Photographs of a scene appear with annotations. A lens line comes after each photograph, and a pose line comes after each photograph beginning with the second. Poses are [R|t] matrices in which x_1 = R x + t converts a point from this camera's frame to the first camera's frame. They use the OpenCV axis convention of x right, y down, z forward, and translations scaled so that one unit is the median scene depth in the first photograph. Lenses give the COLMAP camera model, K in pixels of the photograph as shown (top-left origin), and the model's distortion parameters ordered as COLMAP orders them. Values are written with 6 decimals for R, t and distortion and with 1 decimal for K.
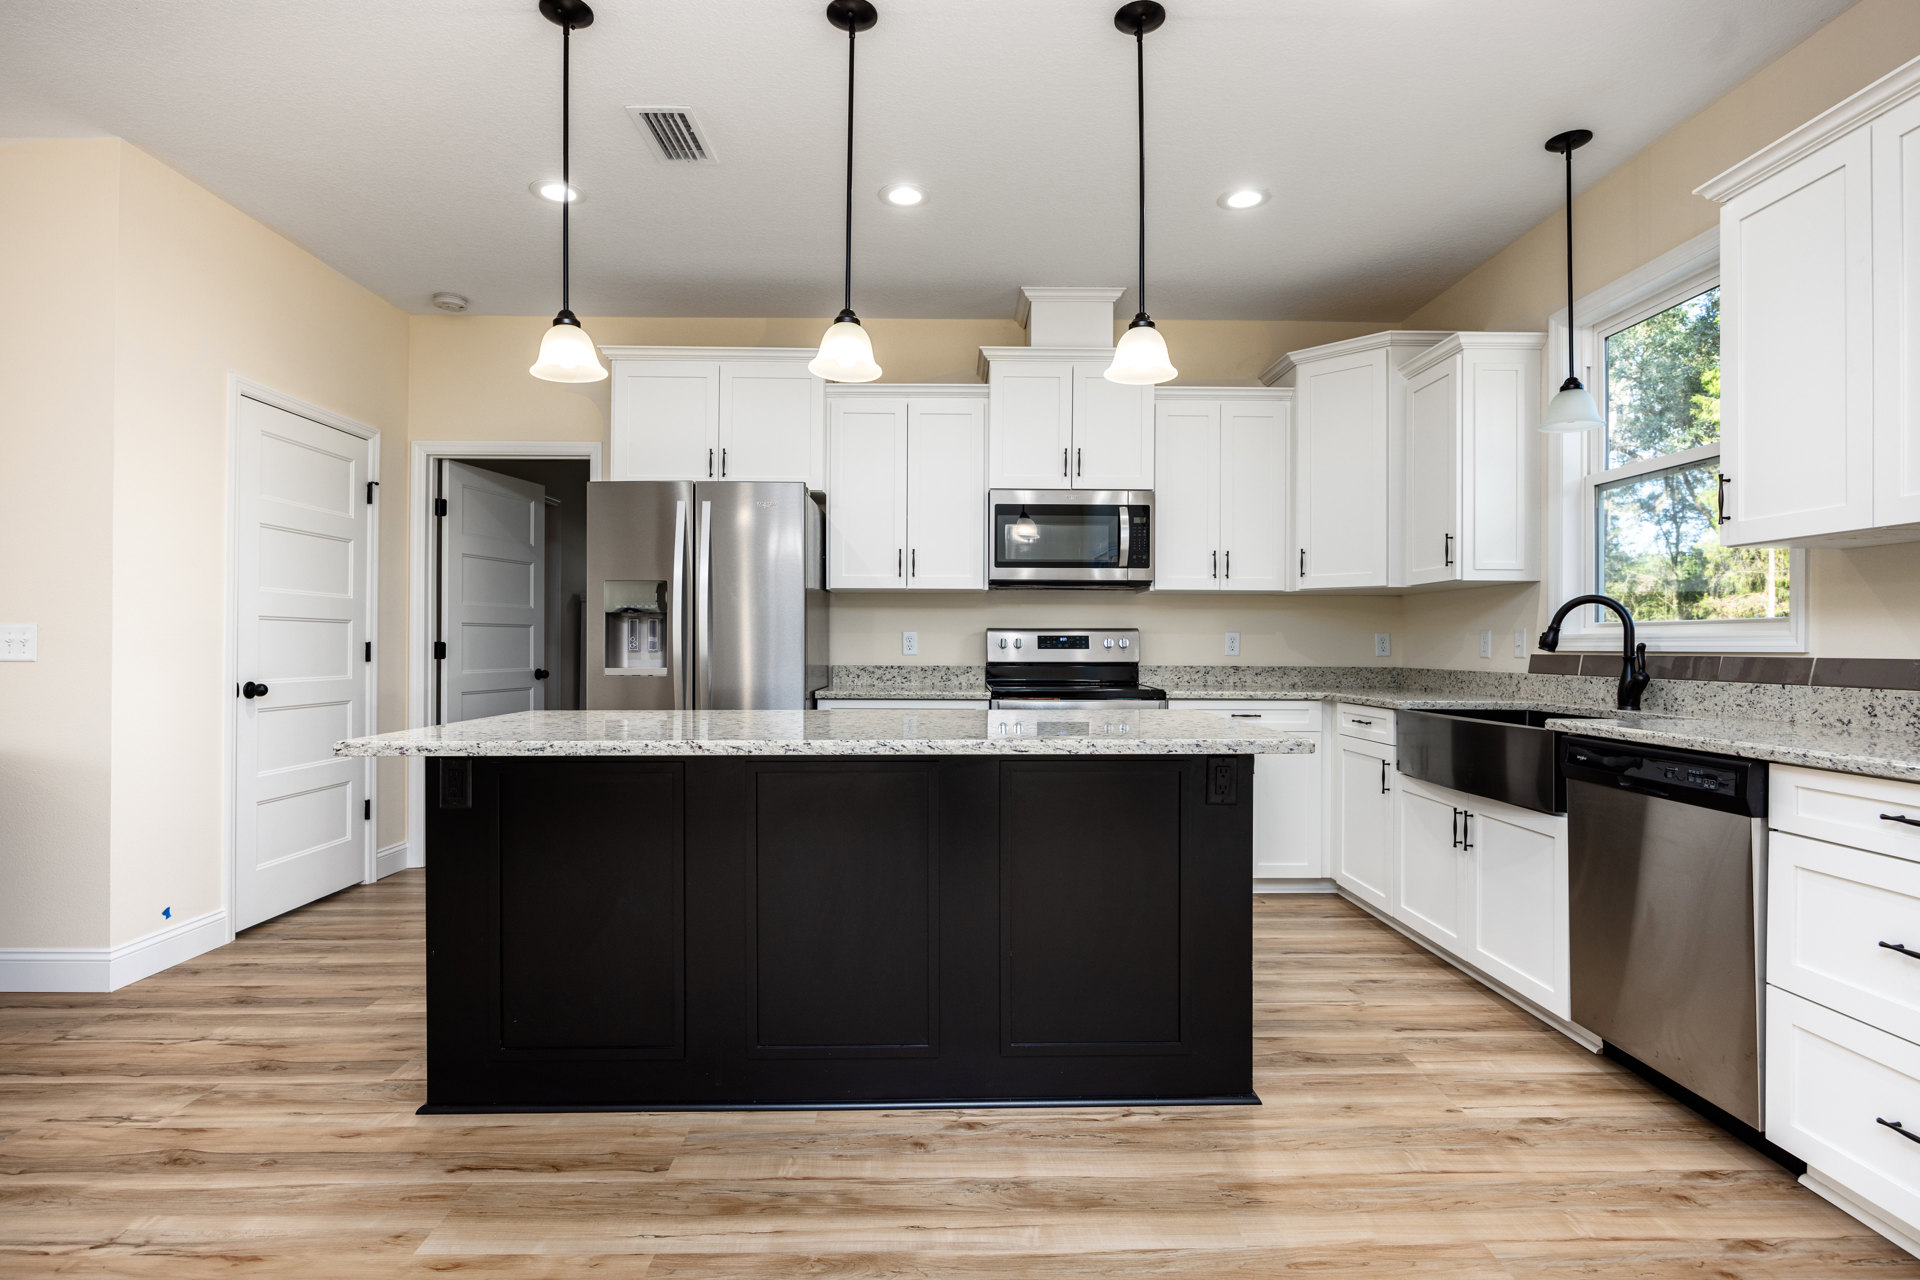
lens RADIAL K [[950.9, 0, 970.5], [0, 950.9, 638.0], [0, 0, 1]] dist [-0.003249, -0.000370]
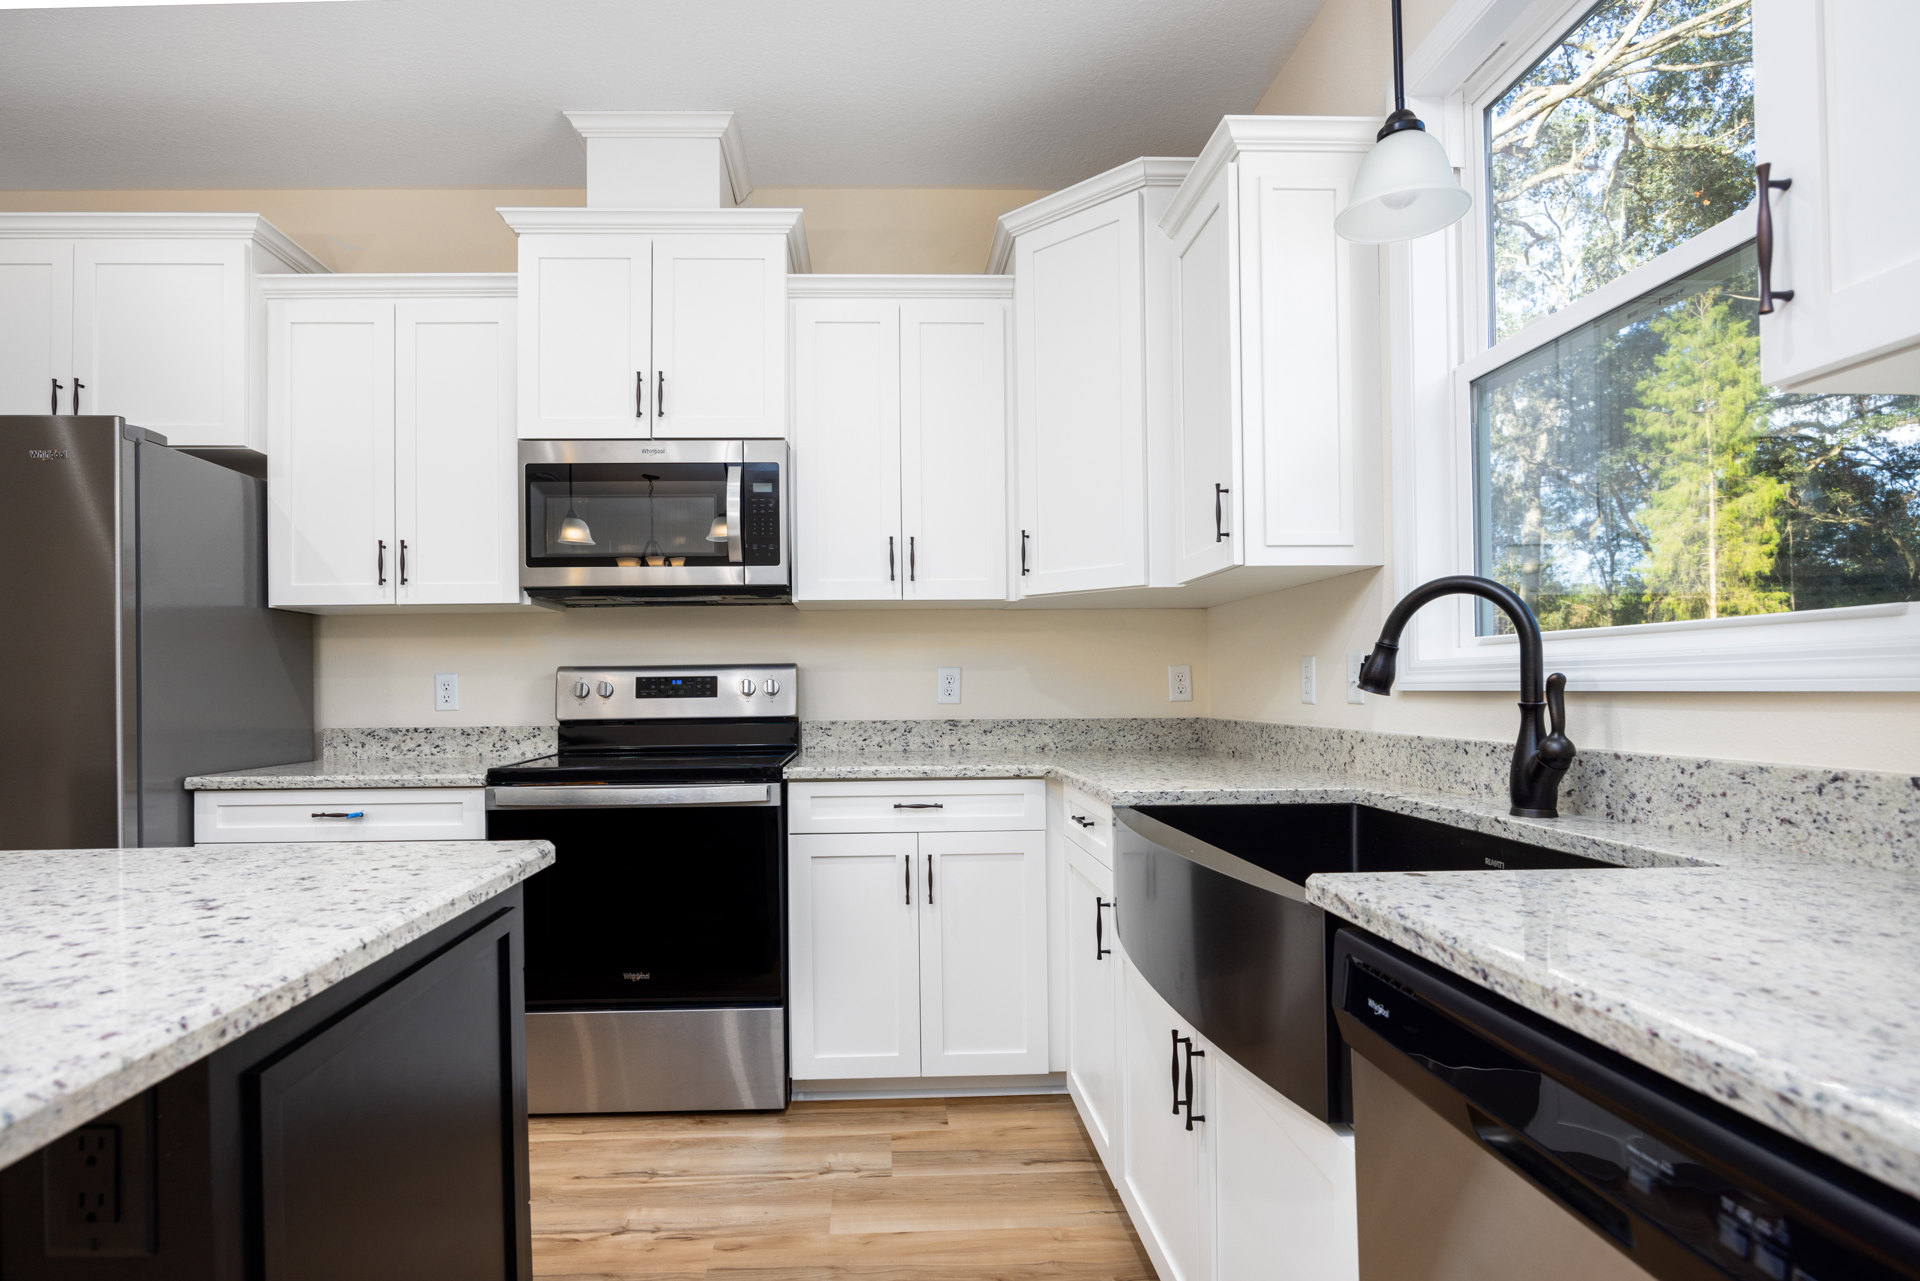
lens RADIAL K [[968.3, 0, 922.7], [0, 968.3, 679.4], [0, 0, 1]] dist [-0.010956, 0.001139]
pose [[0.999719, -0.015127, 0.018248, 0.270886], [0.015150, 0.999885, -0.001124, 0.002705], [-0.018229, 0.001400, 0.999833, 0.372945]]
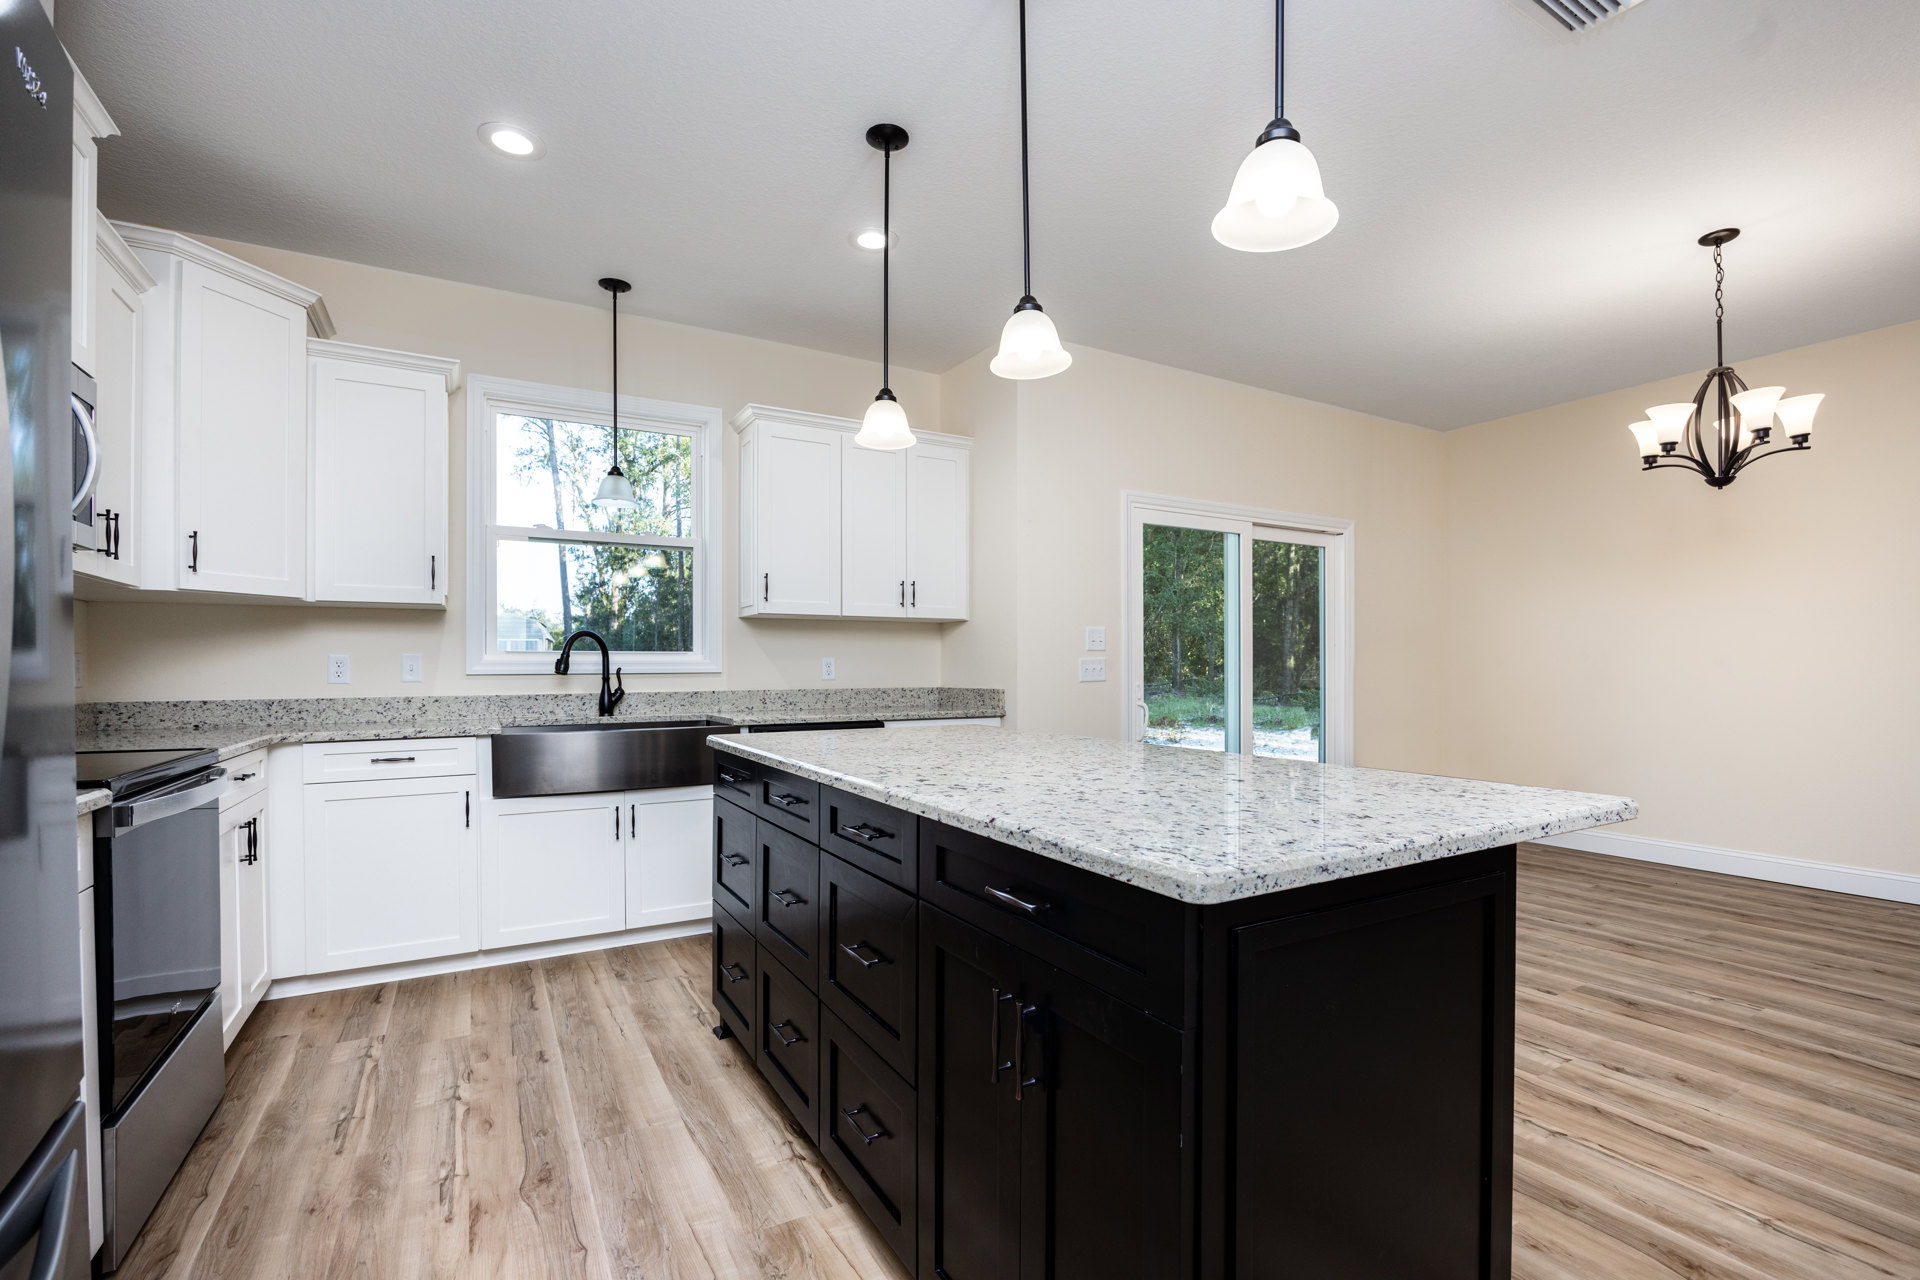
lens RADIAL K [[862.7, 0, 961.1], [0, 862.7, 655.5], [0, 0, 1]] dist [-0.010343, 0.000798]
pose [[-0.472576, 0.009749, 0.881236, -0.461187], [-0.004209, 0.999902, -0.013320, 0.001460], [-0.881280, -0.010004, -0.472489, 0.806637]]
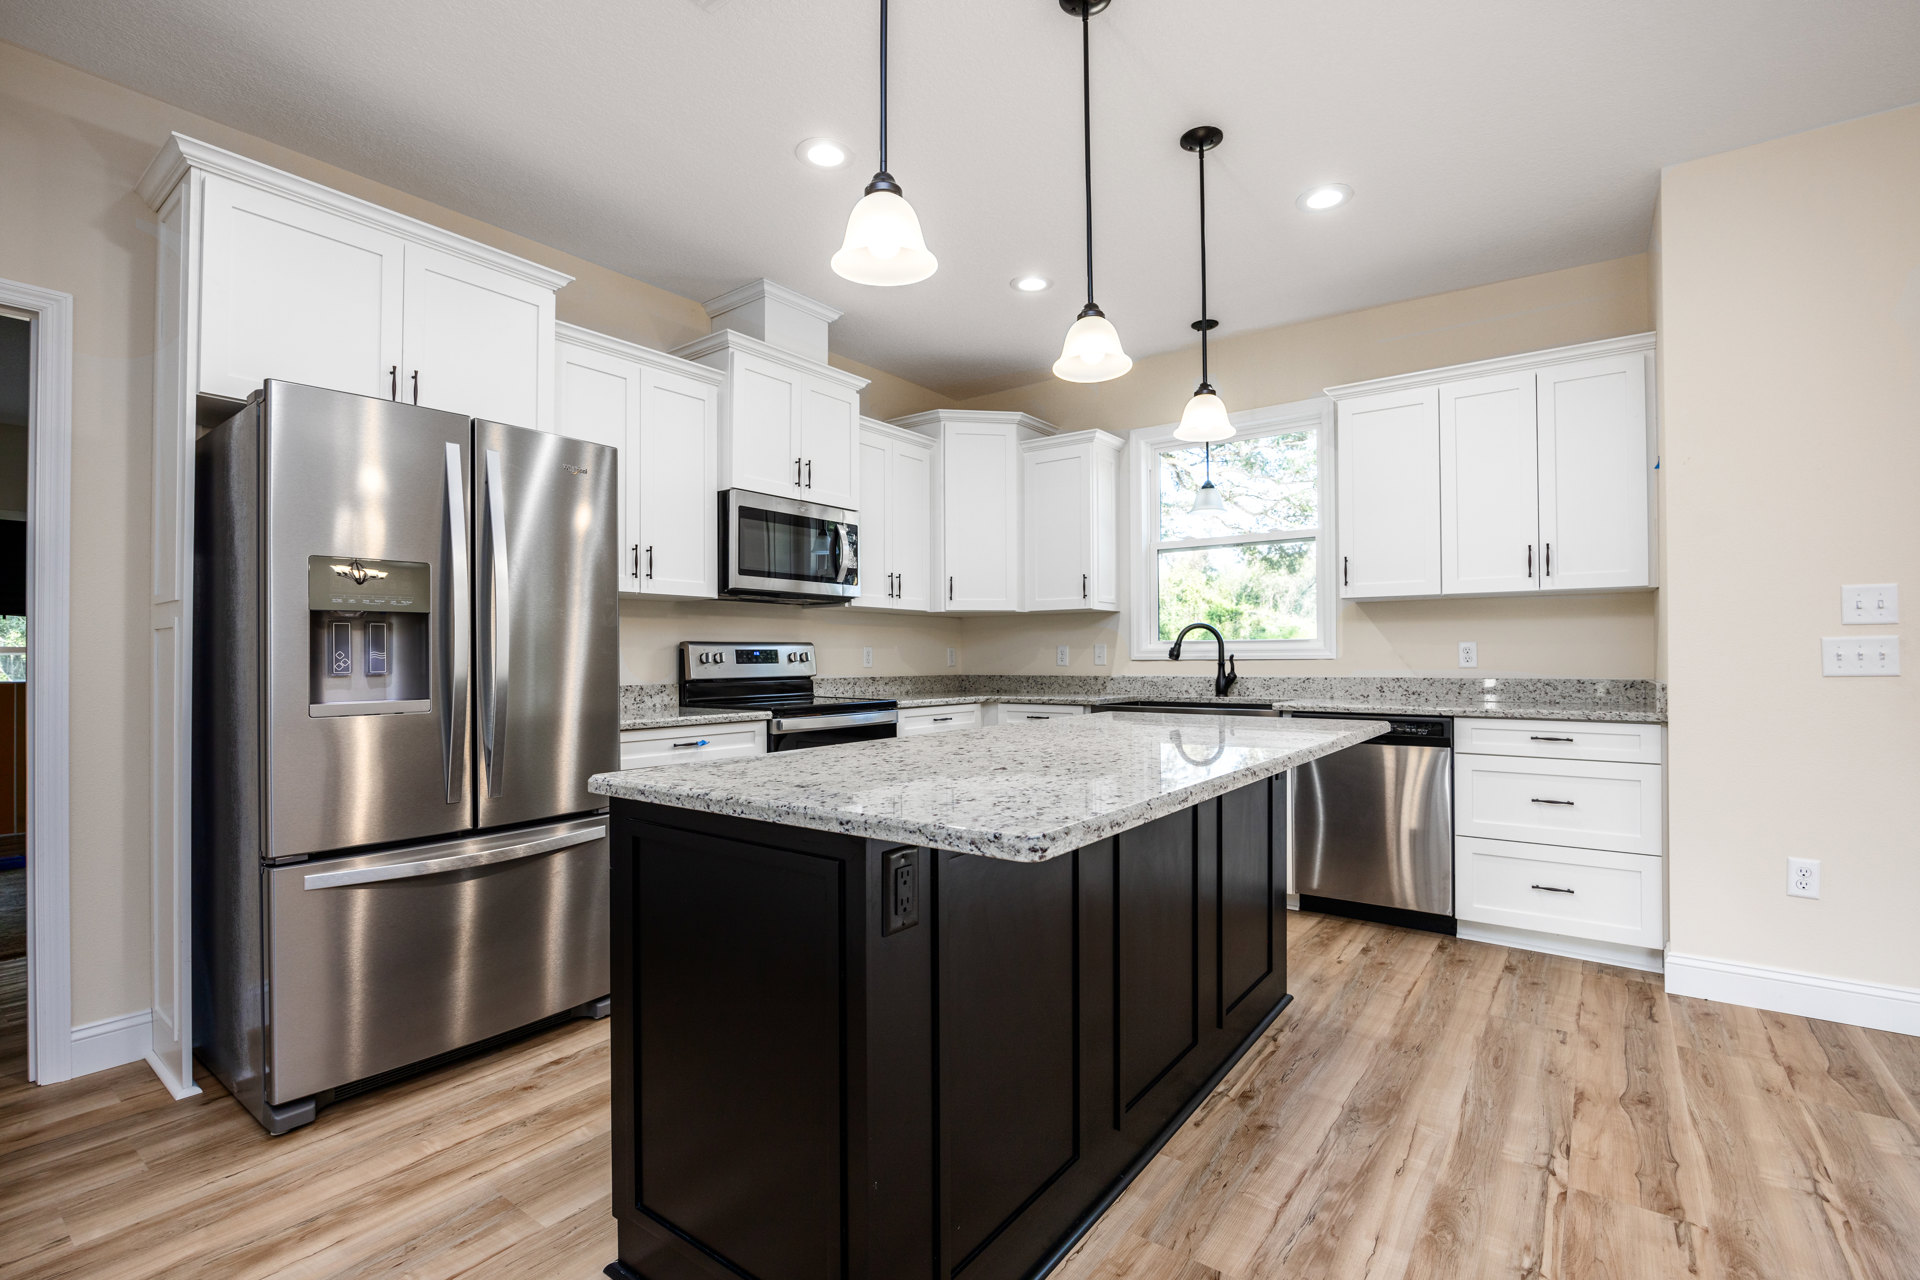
lens RADIAL K [[862.7, 0, 967.0], [0, 862.7, 644.4], [0, 0, 1]] dist [-0.010343, 0.000798]
pose [[0.615014, 0.004831, 0.788501, -0.492902], [0.001784, 0.999970, -0.007518, -0.000941], [-0.788514, 0.006031, 0.614987, 0.321355]]
